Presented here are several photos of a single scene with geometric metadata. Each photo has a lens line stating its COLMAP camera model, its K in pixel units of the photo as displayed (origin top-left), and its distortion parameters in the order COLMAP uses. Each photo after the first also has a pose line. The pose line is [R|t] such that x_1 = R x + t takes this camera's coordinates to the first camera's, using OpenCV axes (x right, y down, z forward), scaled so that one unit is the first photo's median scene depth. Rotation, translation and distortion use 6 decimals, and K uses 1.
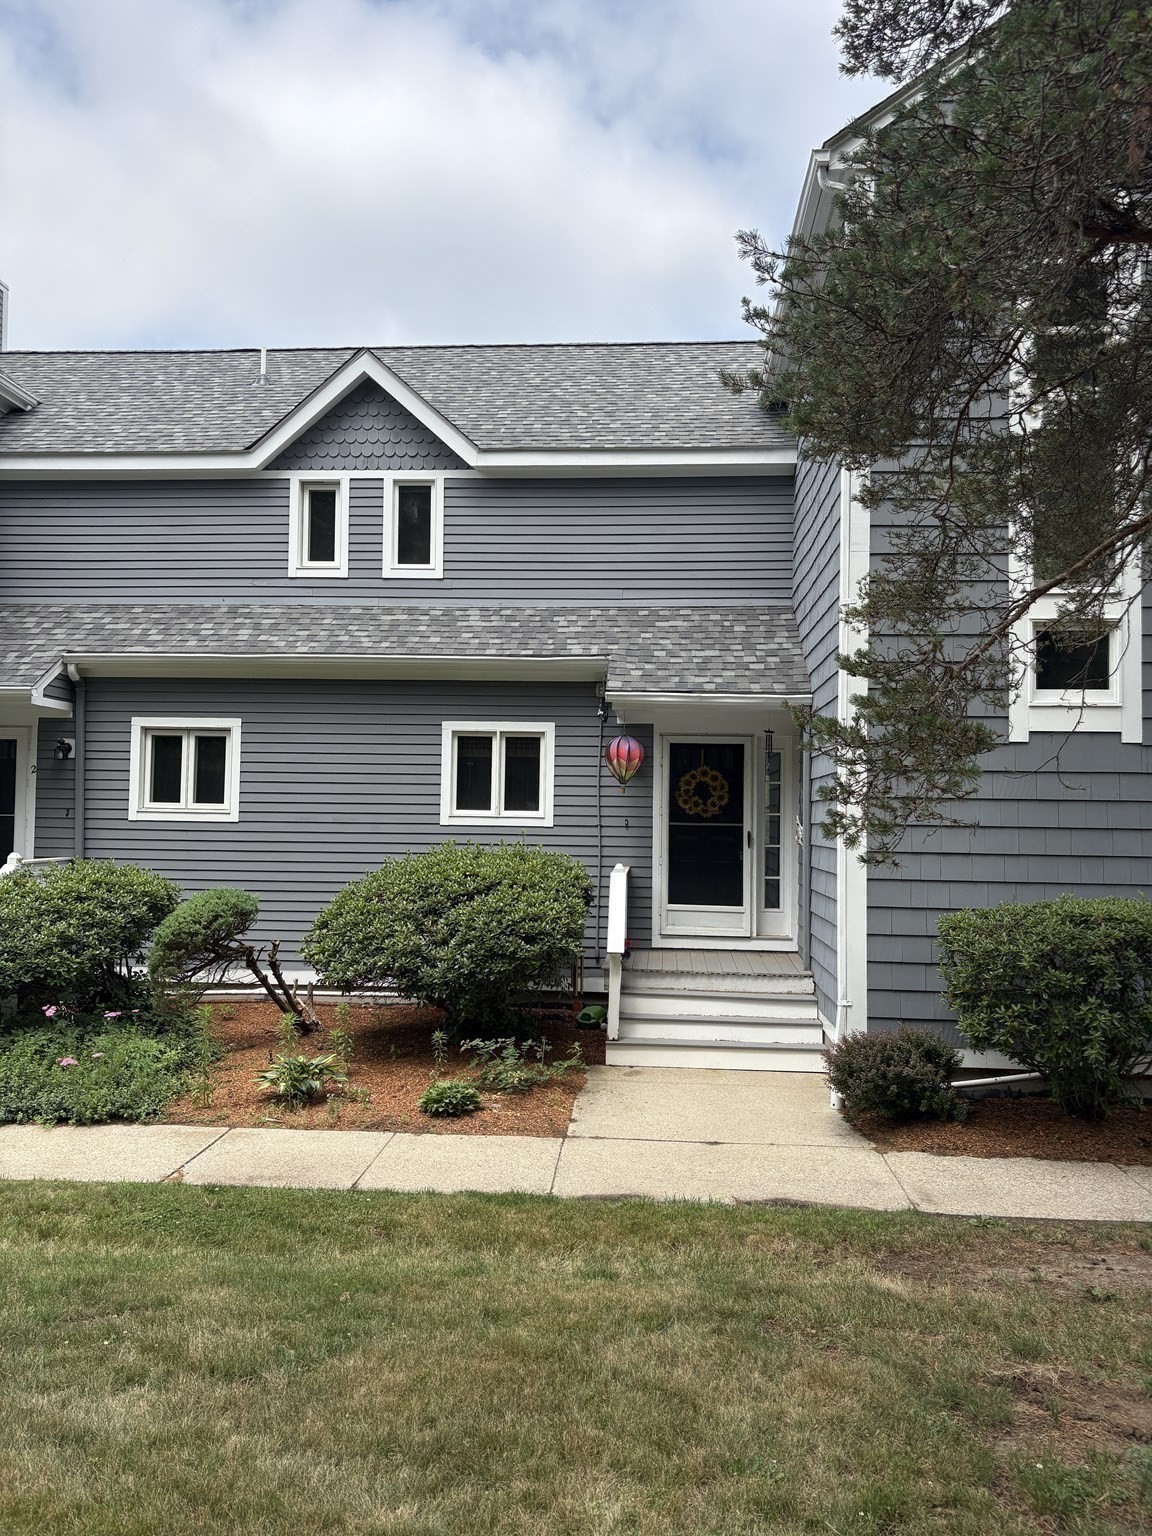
lens RADIAL K [[1178.2, 0, 568.3], [0, 1178.2, 763.7], [0, 0, 1]] dist [0.125851, -0.239346]
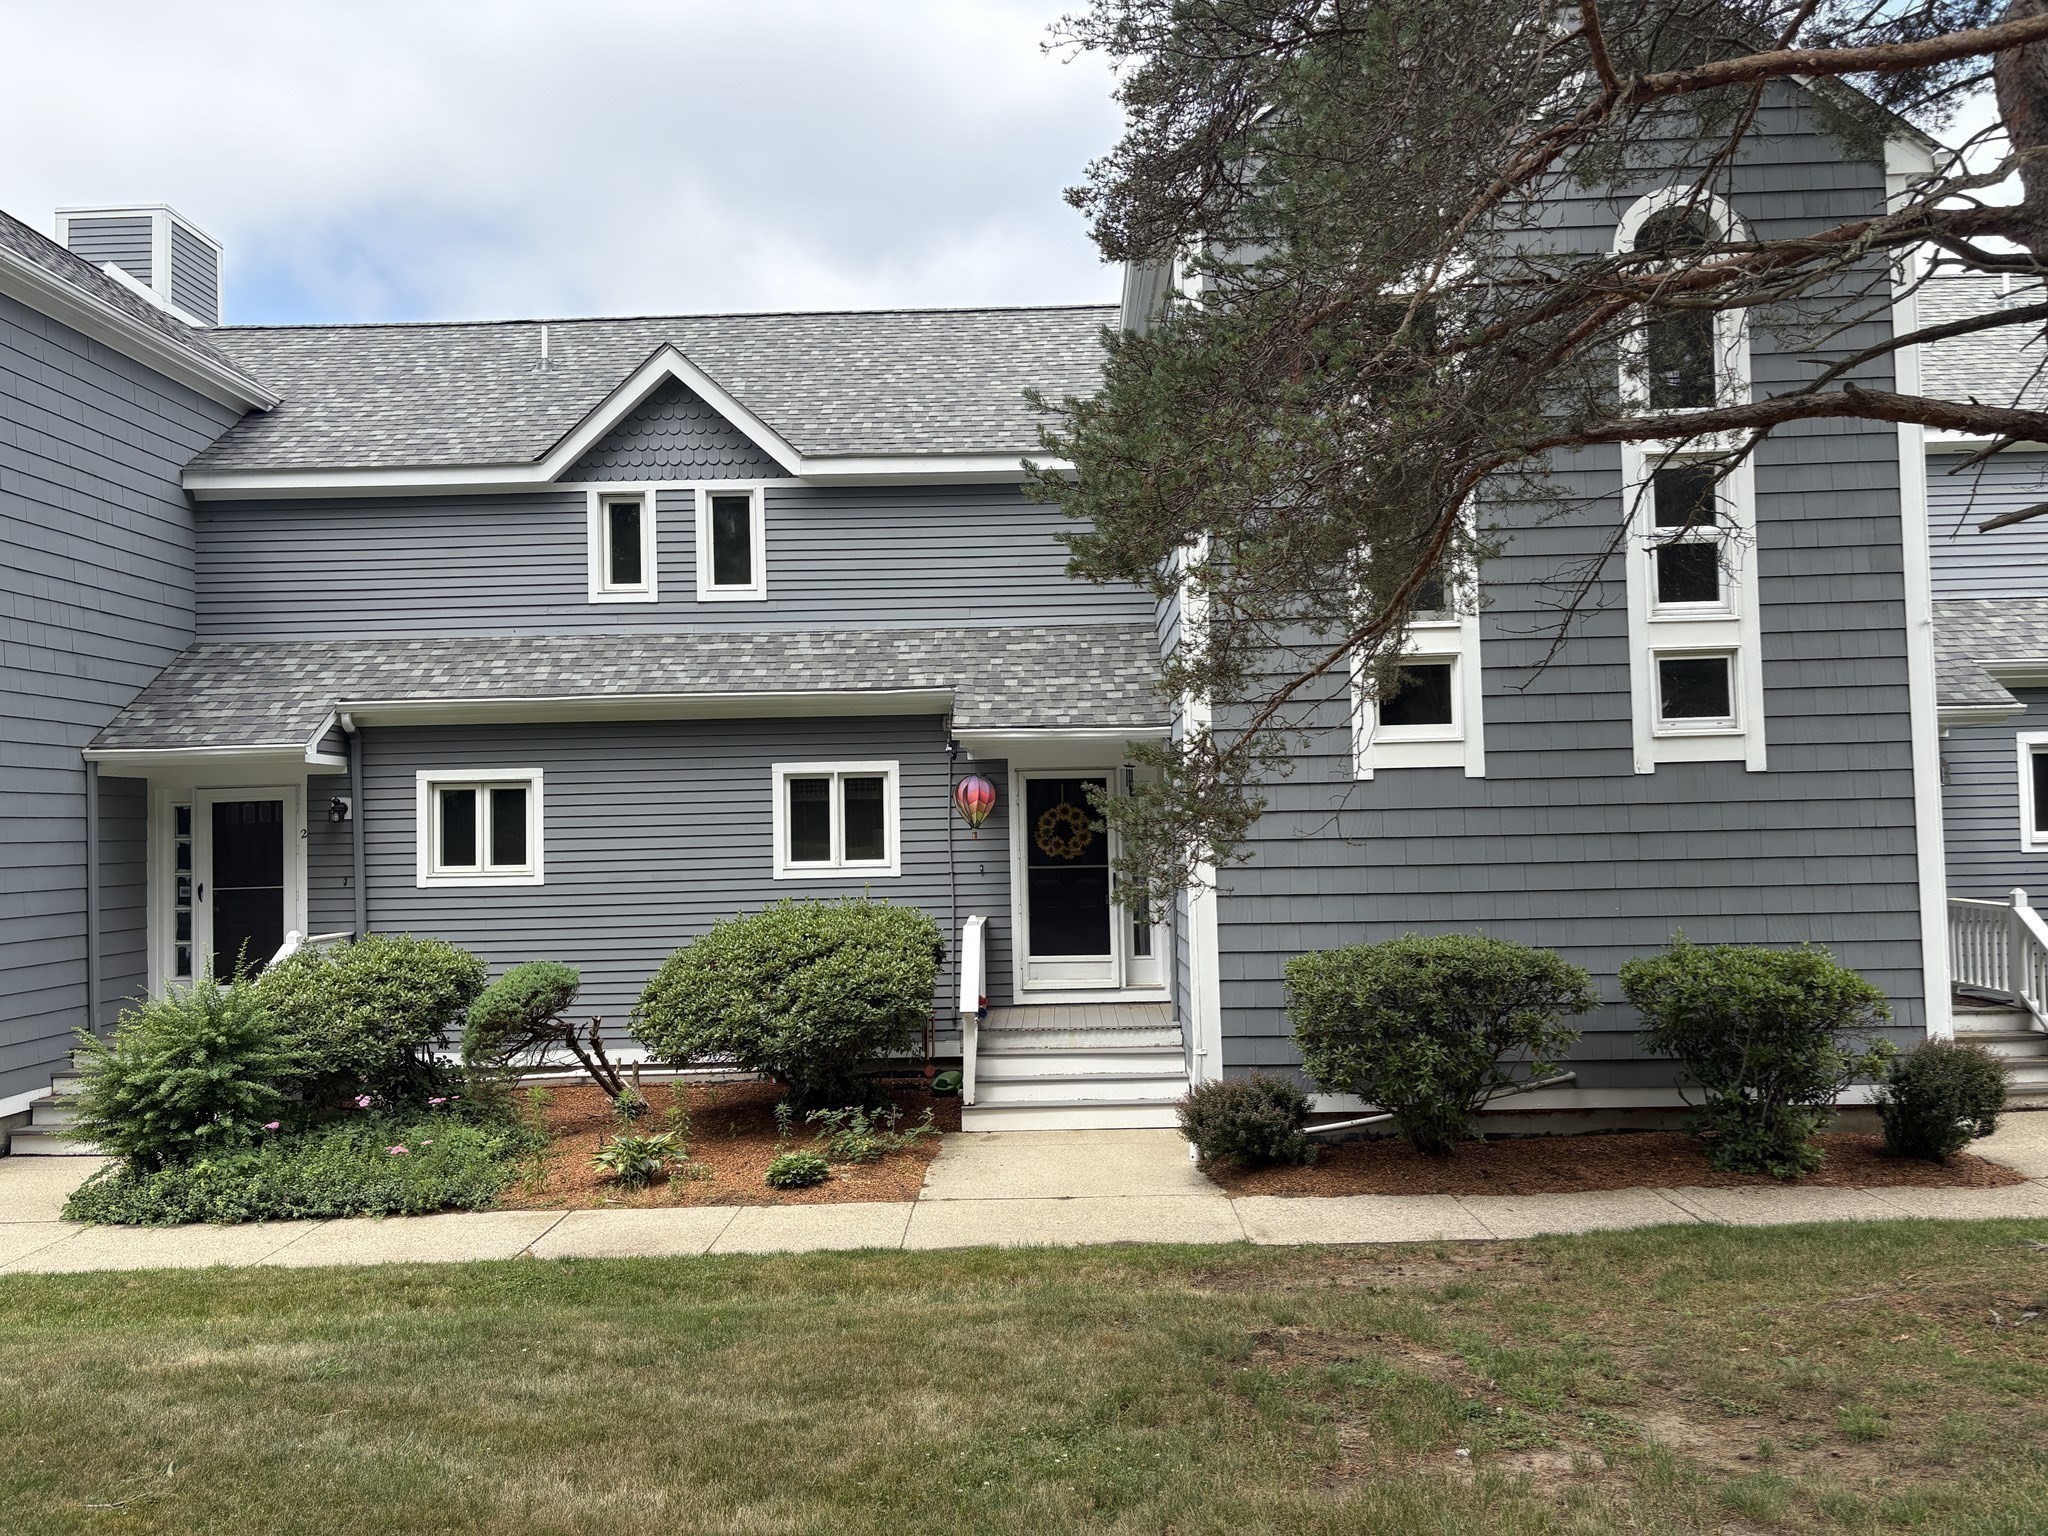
lens RADIAL K [[1570.9, 0, 1024.0], [0, 1570.9, 768.0], [0, 0, 1]] dist [0.125851, -0.239346]
pose [[0.997734, -0.035464, 0.057176, 0.017533], [0.035292, 0.999369, 0.004016, -0.034624], [-0.057282, -0.001989, 0.998356, -0.232484]]
